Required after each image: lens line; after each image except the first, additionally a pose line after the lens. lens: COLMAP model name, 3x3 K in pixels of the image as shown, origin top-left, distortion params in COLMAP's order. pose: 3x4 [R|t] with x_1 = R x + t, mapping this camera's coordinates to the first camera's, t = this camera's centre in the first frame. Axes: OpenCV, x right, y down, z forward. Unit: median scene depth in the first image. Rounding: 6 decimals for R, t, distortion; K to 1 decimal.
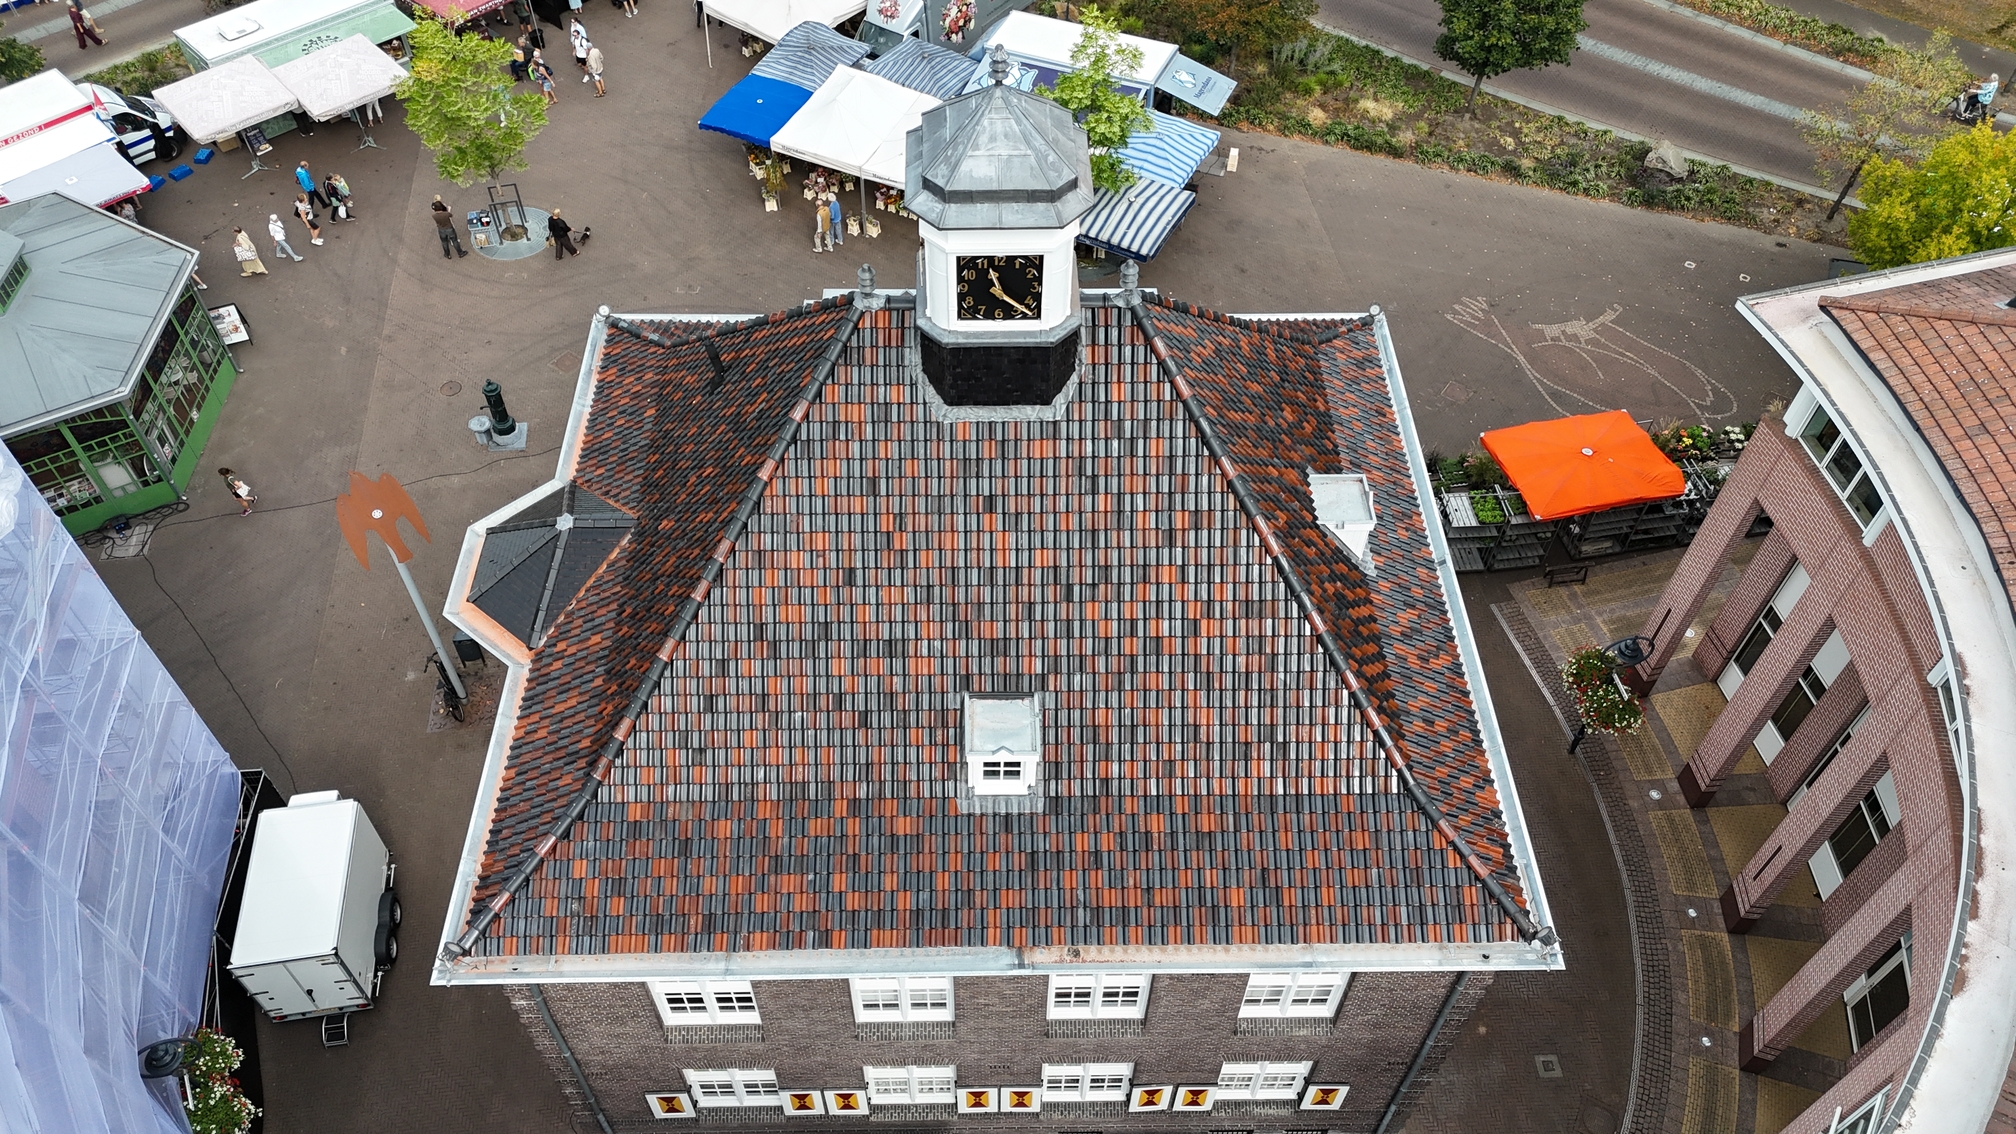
lens RADIAL K [[1469.4, 0, 1009.7], [0, 1469.4, 557.1], [0, 0, 1]] dist [0.072028, -0.050205]
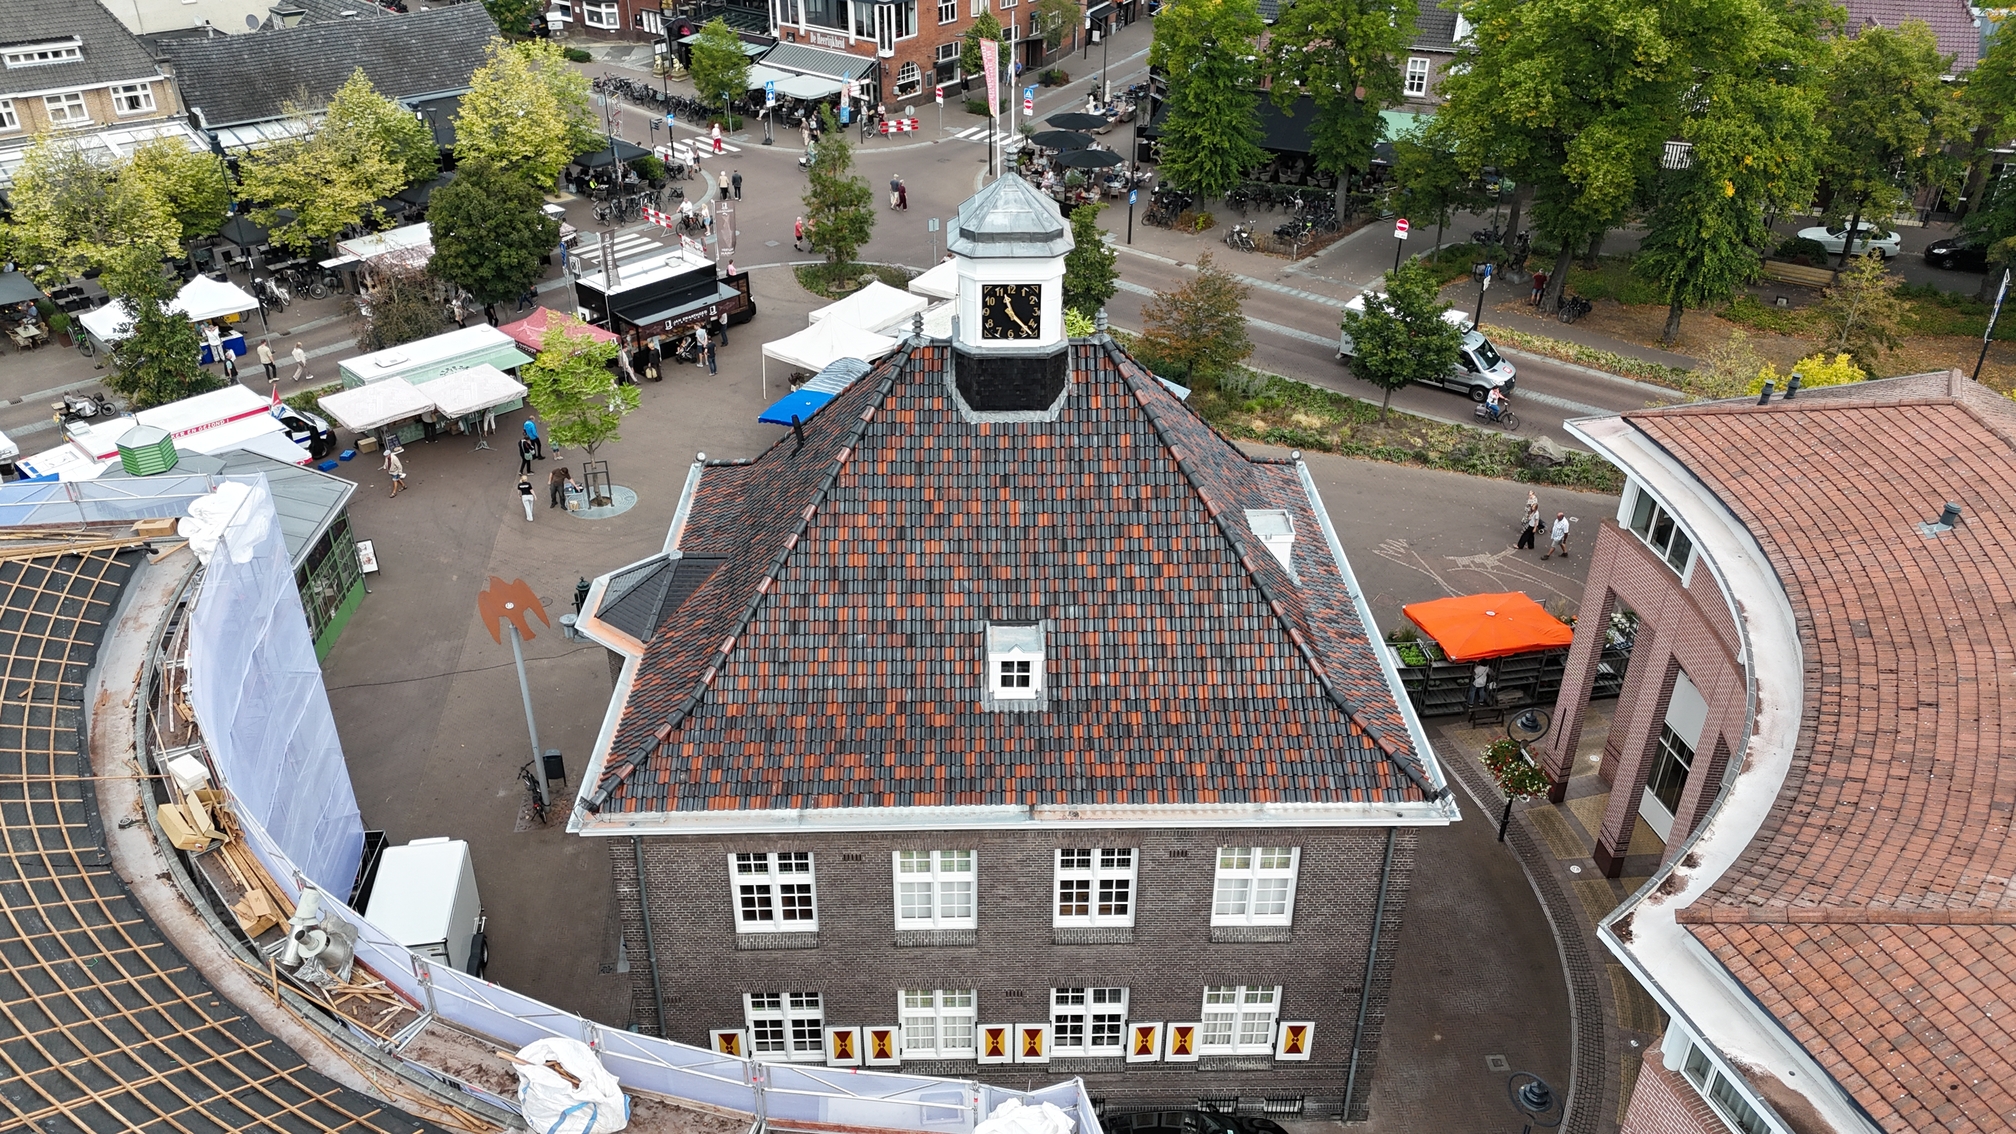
lens RADIAL K [[1473.1, 0, 1008.0], [0, 1473.1, 567.0], [0, 0, 1]] dist [0.115976, -0.179463]
pose [[0.999953, -0.007835, 0.005726, -0.017066], [0.009274, 0.945230, -0.326275, 0.442012], [-0.002857, 0.326312, 0.945258, -0.245208]]
